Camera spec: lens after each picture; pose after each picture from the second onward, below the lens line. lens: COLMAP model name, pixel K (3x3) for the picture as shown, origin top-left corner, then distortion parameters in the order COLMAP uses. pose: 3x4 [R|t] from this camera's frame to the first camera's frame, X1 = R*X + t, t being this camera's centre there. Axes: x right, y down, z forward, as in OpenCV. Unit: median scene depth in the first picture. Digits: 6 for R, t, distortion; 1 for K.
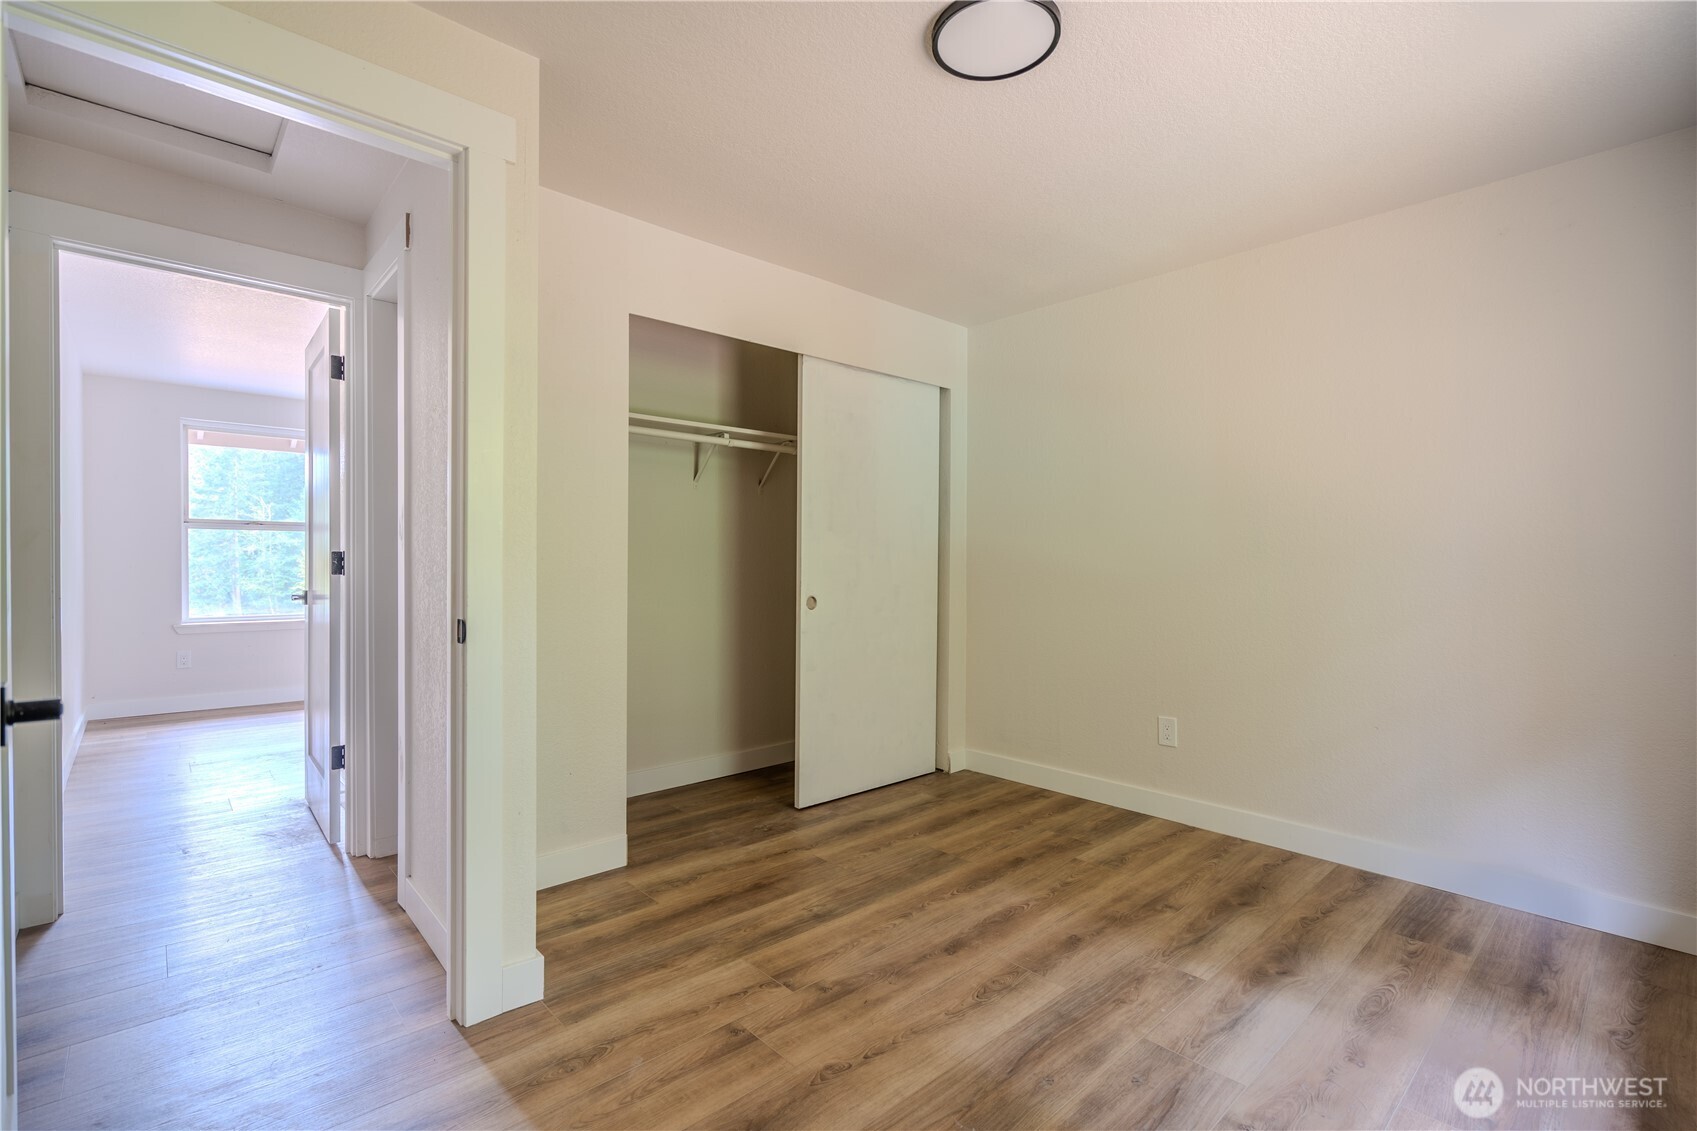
lens RADIAL K [[759.7, 0, 847.6], [0, 759.7, 581.5], [0, 0, 1]] dist [-0.004834, 0.001107]
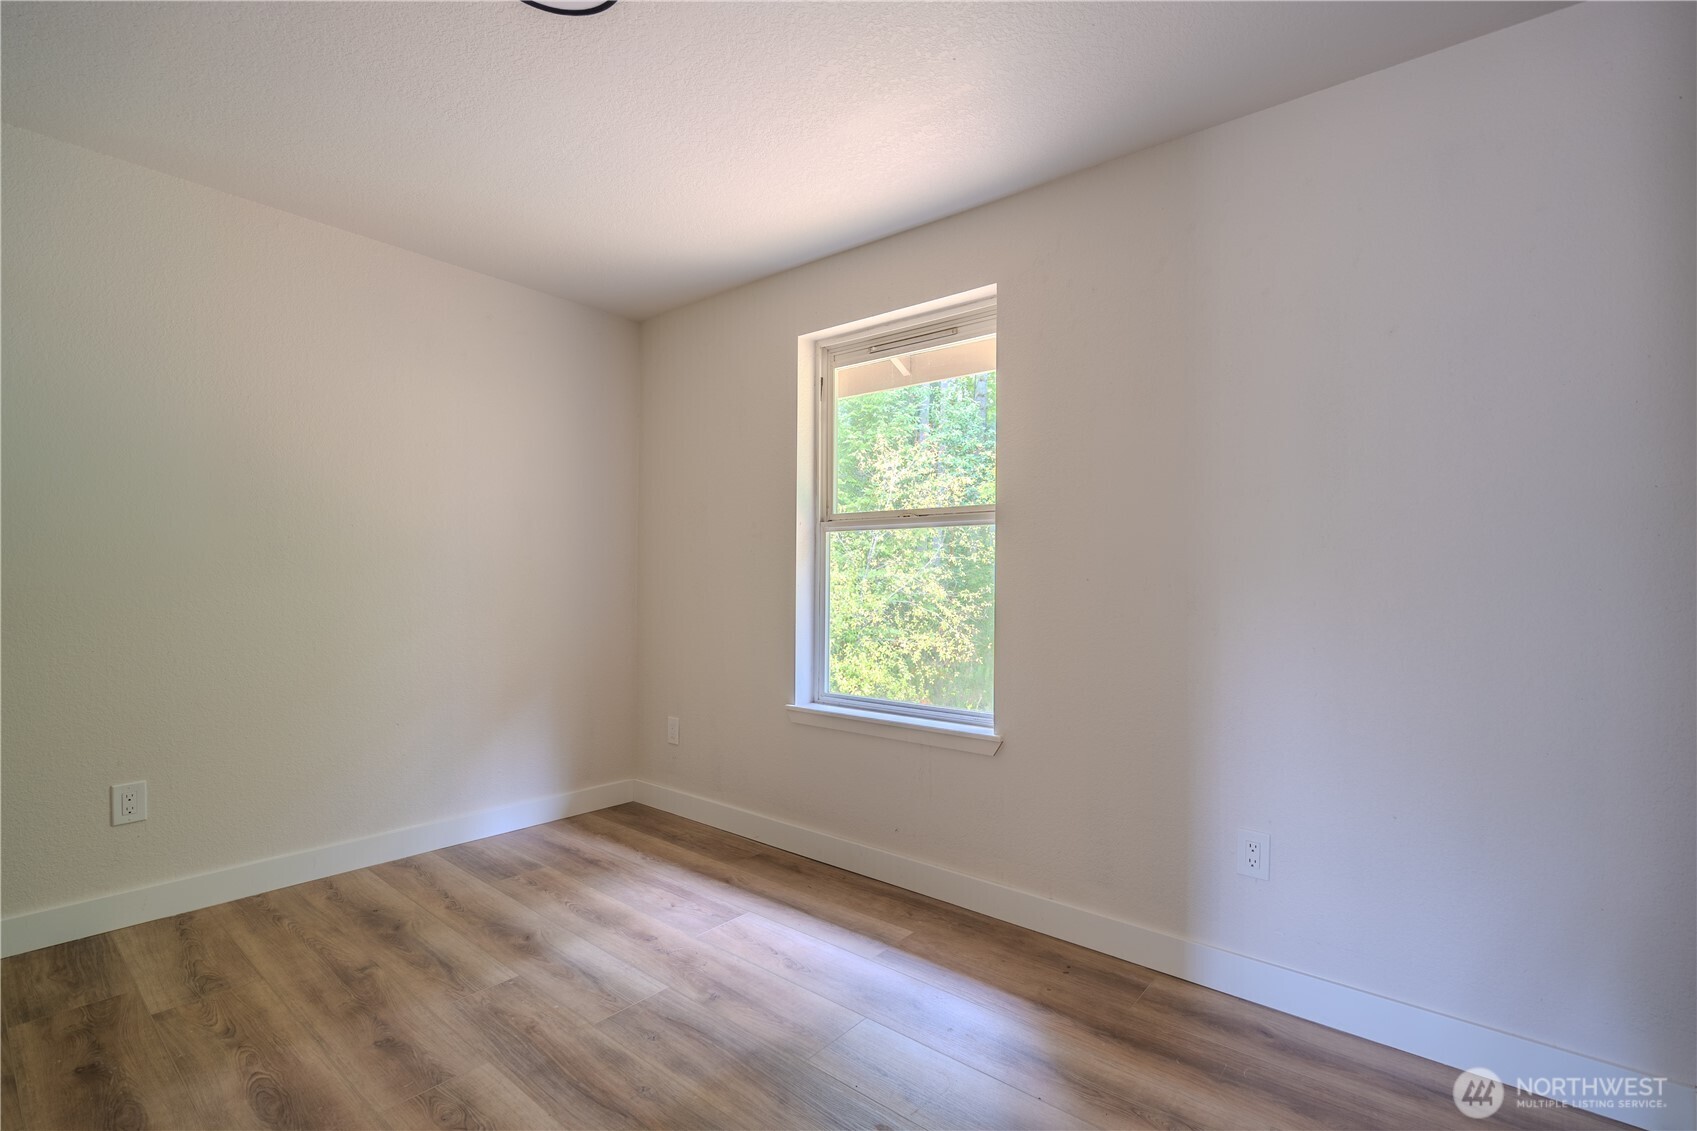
lens RADIAL K [[759.7, 0, 847.6], [0, 759.7, 581.5], [0, 0, 1]] dist [-0.004834, 0.001107]
pose [[-0.130367, -0.009163, 0.991423, -0.515301], [0.011824, 0.999872, 0.010796, -0.014518], [-0.991395, 0.013130, -0.130242, 0.581132]]
